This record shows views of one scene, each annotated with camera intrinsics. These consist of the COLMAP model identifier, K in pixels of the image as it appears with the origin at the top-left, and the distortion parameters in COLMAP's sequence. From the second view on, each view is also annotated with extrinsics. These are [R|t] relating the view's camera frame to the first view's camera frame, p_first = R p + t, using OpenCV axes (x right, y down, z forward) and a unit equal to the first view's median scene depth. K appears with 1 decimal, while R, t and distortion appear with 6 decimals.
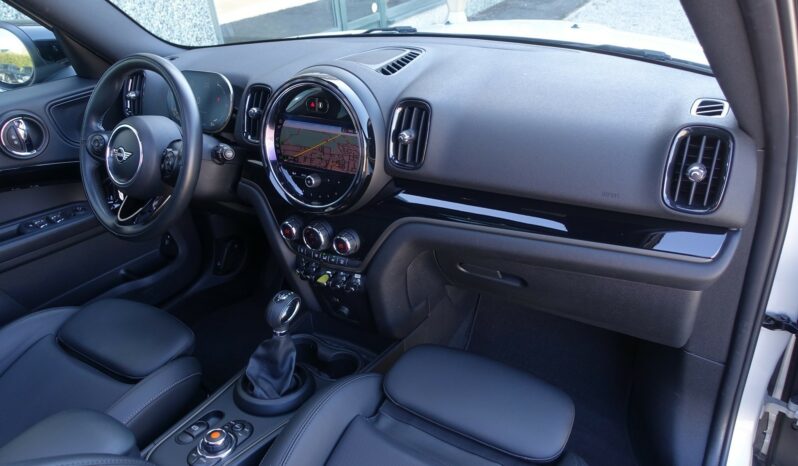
lens RADIAL K [[543.4, 0, 399.0], [0, 543.4, 233.0], [0, 0, 1]] dist [-0.003595, -0.000193]
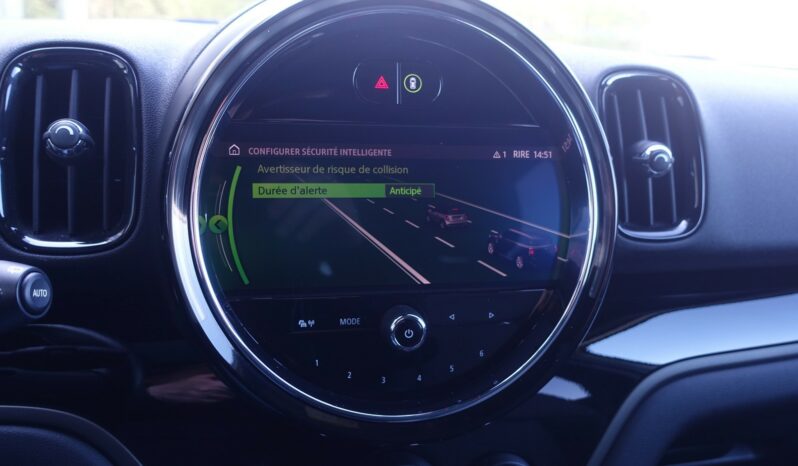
lens RADIAL K [[650.9, 0, 399.0], [0, 650.9, 233.0], [0, 0, 1]] dist [-0.040829, 0.000623]
pose [[0.717609, -0.085794, 0.691142, -0.405398], [0.251445, 0.957364, -0.142232, -0.097691], [-0.649472, 0.275851, 0.708585, 0.741201]]
